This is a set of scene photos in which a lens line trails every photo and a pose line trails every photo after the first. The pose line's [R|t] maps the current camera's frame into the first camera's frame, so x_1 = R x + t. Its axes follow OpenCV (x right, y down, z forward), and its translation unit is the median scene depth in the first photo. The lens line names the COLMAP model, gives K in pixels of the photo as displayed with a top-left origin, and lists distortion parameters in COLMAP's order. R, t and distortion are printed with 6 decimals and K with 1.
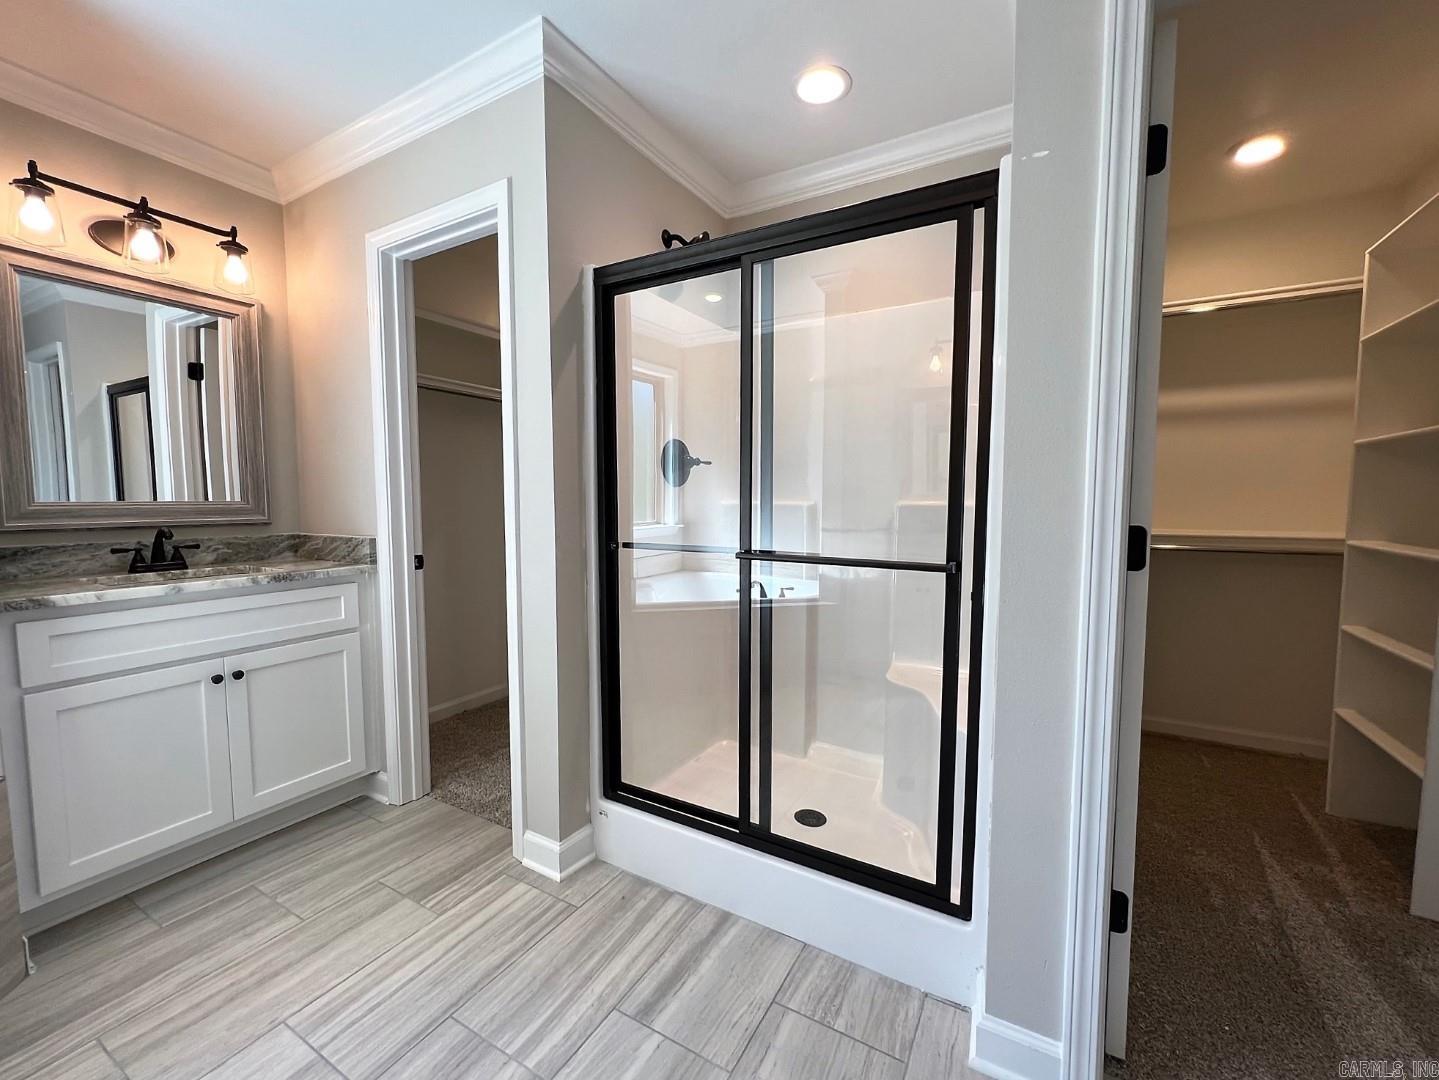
lens RADIAL K [[576.2, 0, 715.8], [0, 576.2, 541.8], [0, 0, 1]] dist [-0.001175, -0.000038]
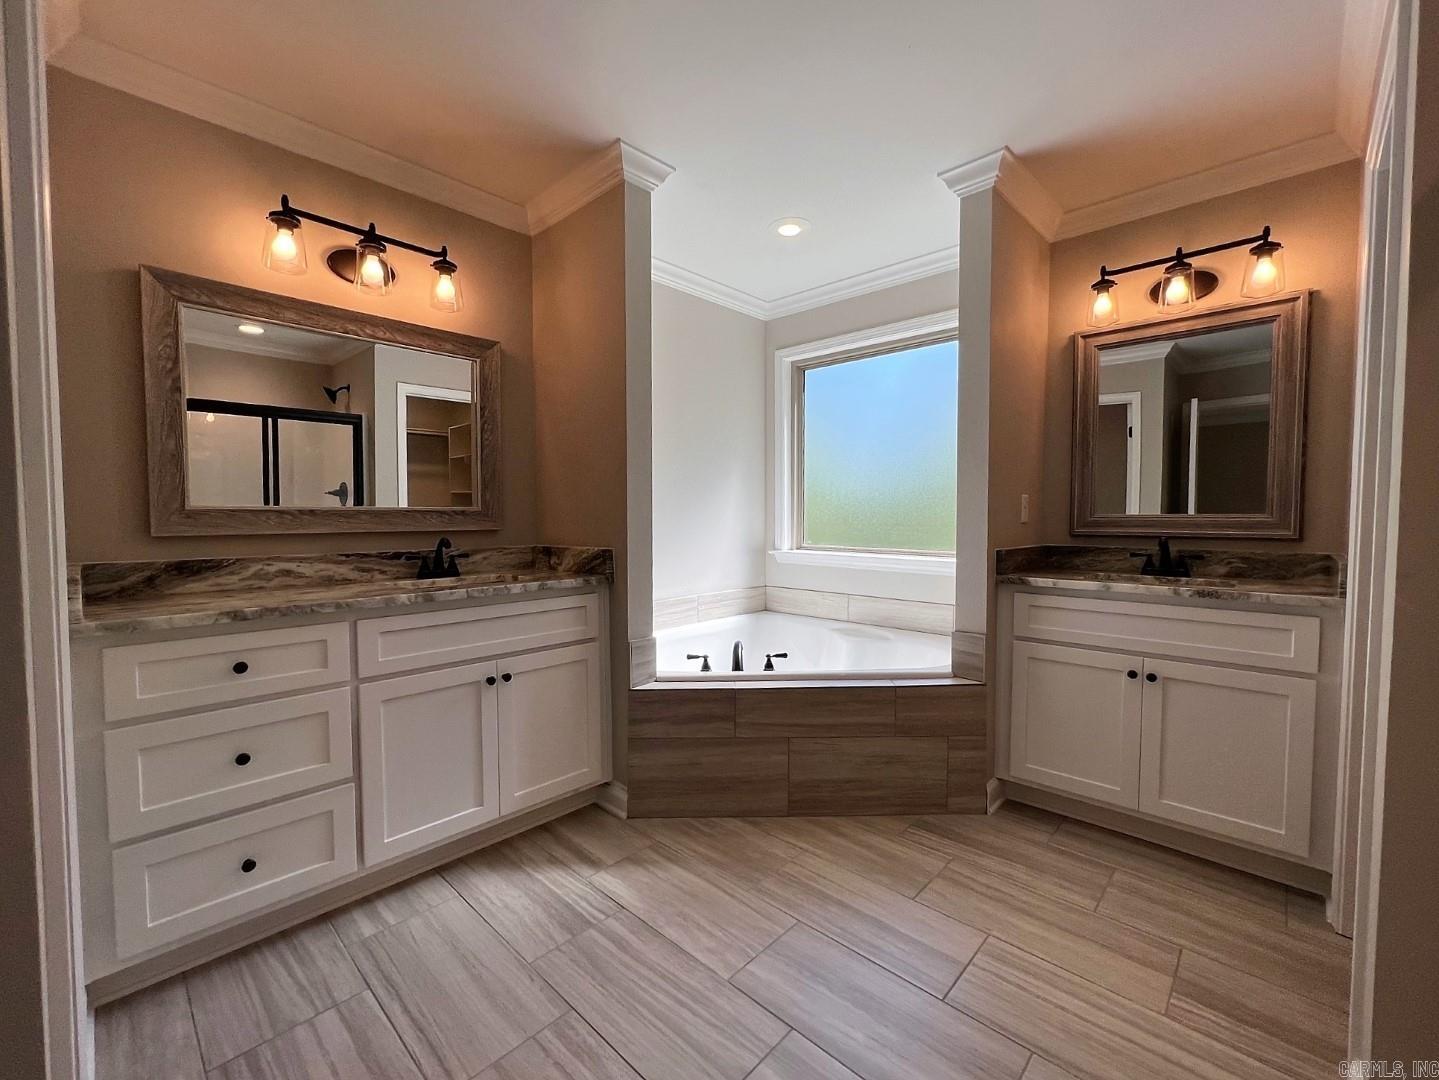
lens RADIAL K [[576.2, 0, 715.8], [0, 576.2, 541.8], [0, 0, 1]] dist [-0.001175, -0.000038]
pose [[-0.204250, 0.044755, -0.977895, 0.358676], [-0.074082, 0.995383, 0.061029, -0.022228], [0.976111, 0.084910, -0.199992, 0.407168]]
